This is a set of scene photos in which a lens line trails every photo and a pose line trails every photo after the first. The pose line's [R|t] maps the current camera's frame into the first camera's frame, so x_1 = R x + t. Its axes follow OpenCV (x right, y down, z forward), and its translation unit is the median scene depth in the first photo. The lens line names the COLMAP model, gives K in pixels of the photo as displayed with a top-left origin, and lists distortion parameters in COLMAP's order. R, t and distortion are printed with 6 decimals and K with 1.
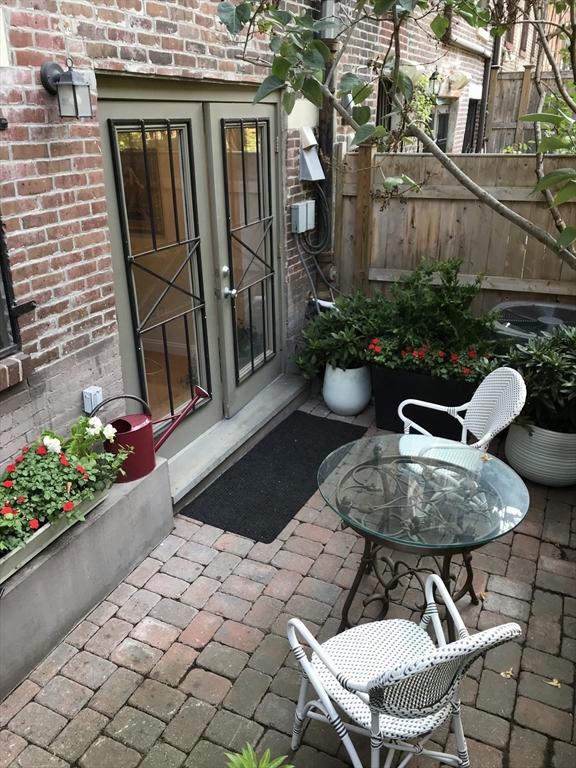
lens RADIAL K [[622.0, 0, 293.7], [0, 622.0, 373.8], [0, 0, 1]] dist [0.037239, -0.040045]
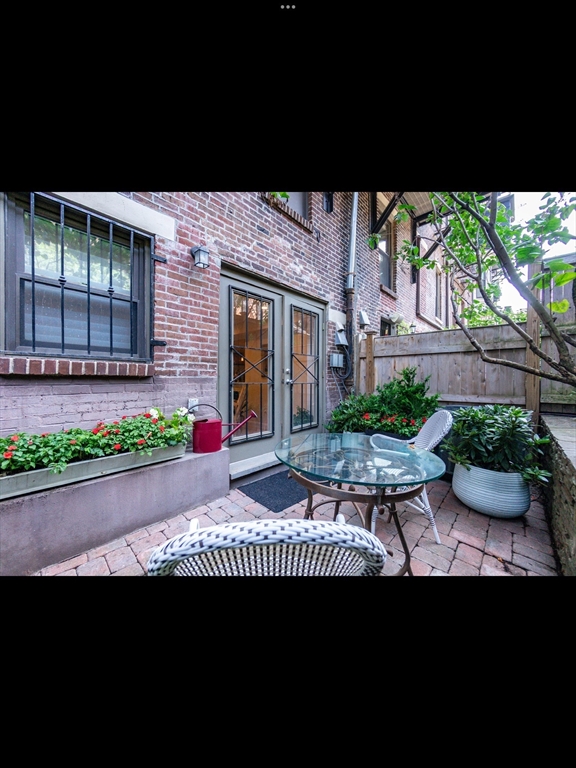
lens RADIAL K [[247.9, 0, 287.6], [0, 247.9, 378.7], [0, 0, 1]] dist [-0.006677, 0.000255]
pose [[0.949527, 0.021636, -0.312939, 0.181626], [-0.137411, 0.925498, -0.352948, 0.184037], [0.281988, 0.378135, 0.881758, 0.350131]]
